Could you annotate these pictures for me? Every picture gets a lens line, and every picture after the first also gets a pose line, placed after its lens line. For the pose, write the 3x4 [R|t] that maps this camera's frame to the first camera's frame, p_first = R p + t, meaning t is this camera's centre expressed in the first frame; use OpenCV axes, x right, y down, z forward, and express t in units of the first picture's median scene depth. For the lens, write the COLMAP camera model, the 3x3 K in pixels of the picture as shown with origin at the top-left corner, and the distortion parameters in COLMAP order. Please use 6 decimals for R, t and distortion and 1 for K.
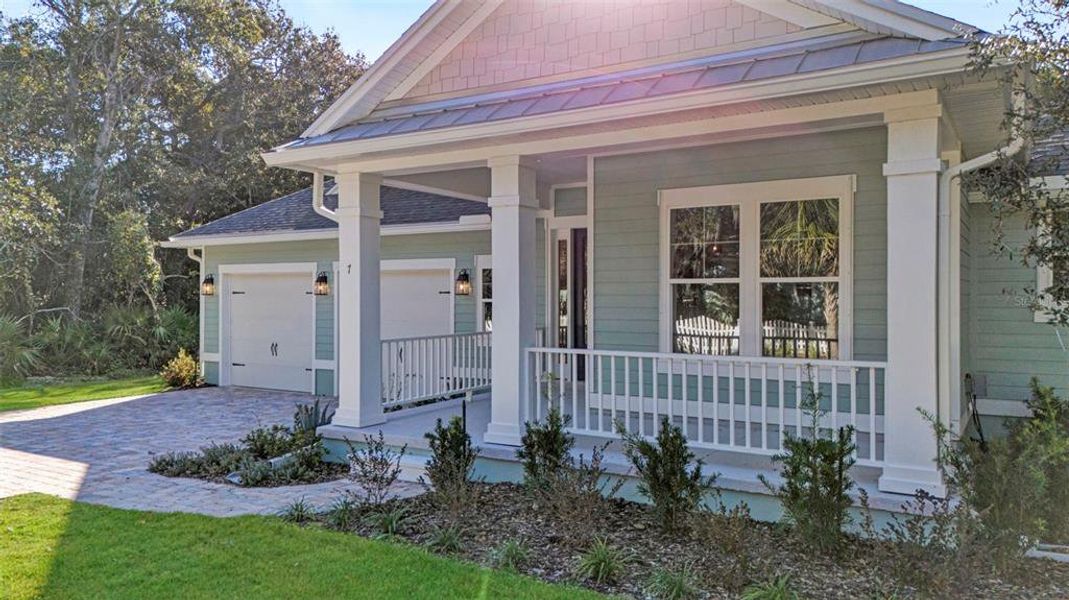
lens RADIAL K [[767.2, 0, 531.2], [0, 767.2, 299.7], [0, 0, 1]] dist [0.082041, 0.001815]
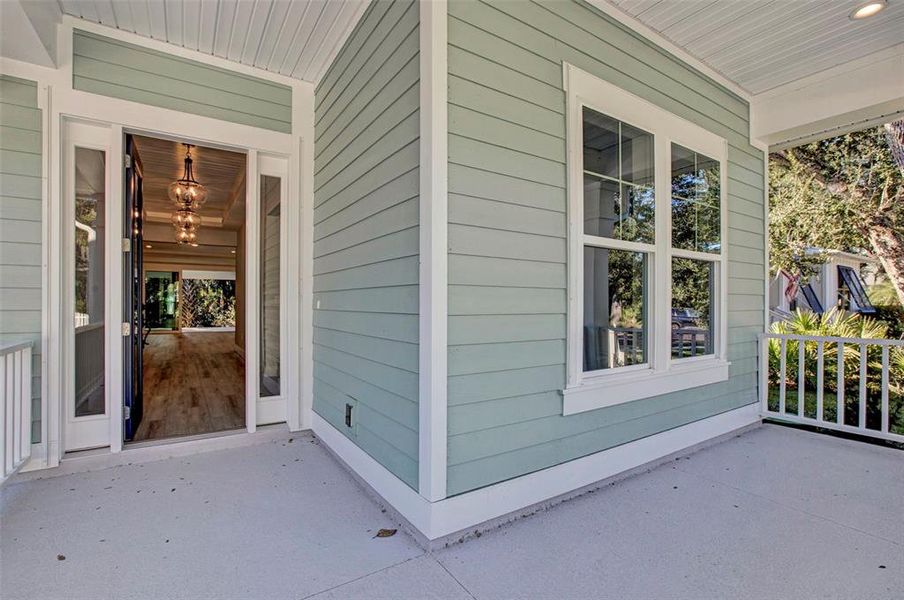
lens RADIAL K [[414.0, 0, 451.3], [0, 414.0, 302.3], [0, 0, 1]] dist [-0.001480, -0.000173]
pose [[0.444422, 0.005449, 0.895801, -0.114986], [-0.003784, 0.999984, -0.004205, 0.020490], [-0.895809, -0.001521, 0.444436, 0.940700]]
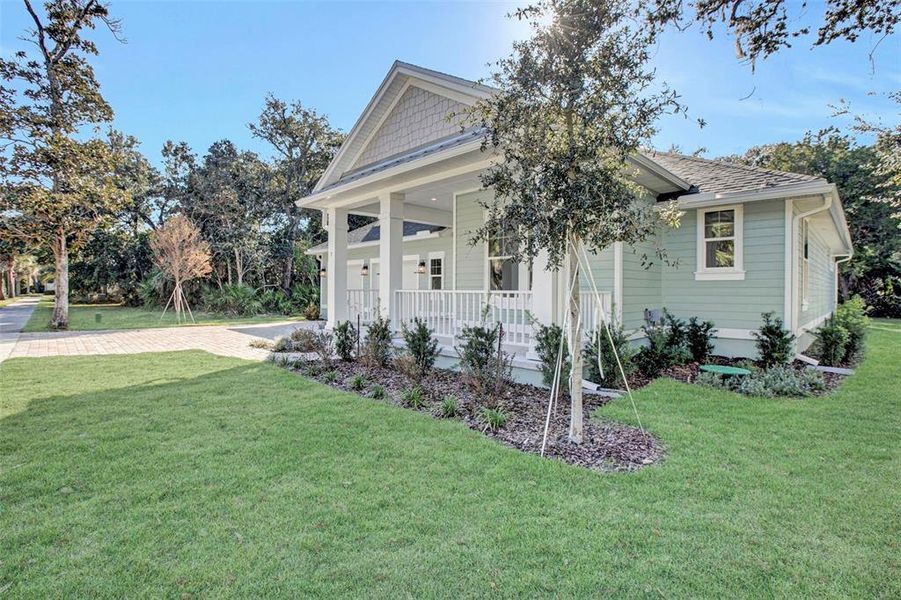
lens RADIAL K [[412.6, 0, 452.5], [0, 412.6, 295.0], [0, 0, 1]] dist [-0.001480, -0.000173]
pose [[0.969783, 0.004429, -0.243929, 0.334371], [-0.002163, 0.999952, 0.009557, 0.053975], [0.243960, -0.008740, 0.969746, 0.008443]]
